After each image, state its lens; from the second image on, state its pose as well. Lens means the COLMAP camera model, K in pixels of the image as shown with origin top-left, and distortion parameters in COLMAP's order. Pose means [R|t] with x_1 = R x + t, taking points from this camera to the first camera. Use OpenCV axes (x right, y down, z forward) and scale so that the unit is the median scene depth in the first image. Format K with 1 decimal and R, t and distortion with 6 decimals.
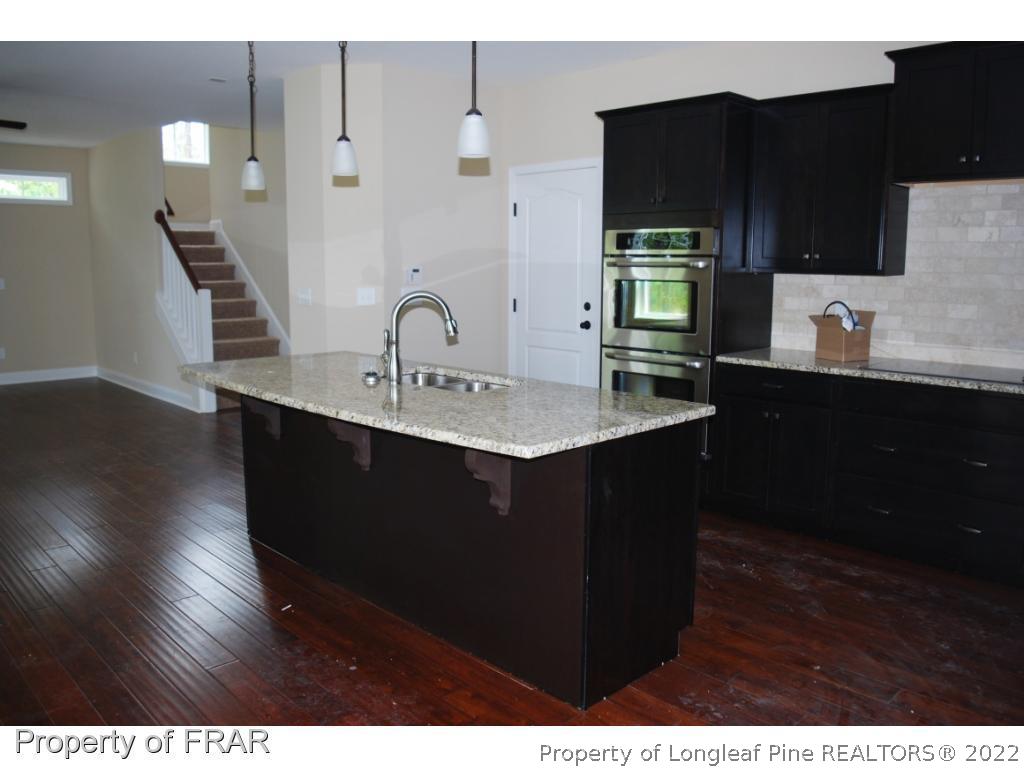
lens RADIAL K [[823.8, 0, 508.2], [0, 823.8, 382.2], [0, 0, 1]] dist [-0.080533, 0.009154]
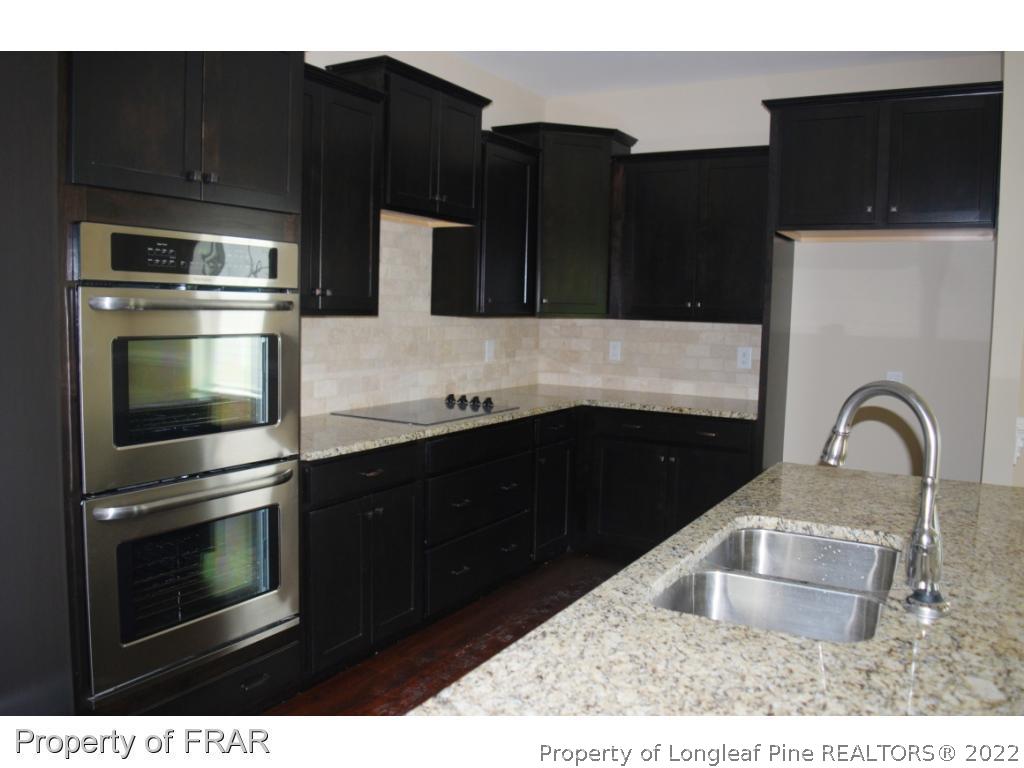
lens RADIAL K [[823.8, 0, 511.7], [0, 823.8, 381.8], [0, 0, 1]] dist [-0.080533, 0.009154]
pose [[-0.274446, -0.098440, 0.956551, -0.369773], [0.112304, 0.984658, 0.133554, -0.147801], [-0.955022, 0.144078, -0.259180, 0.992540]]
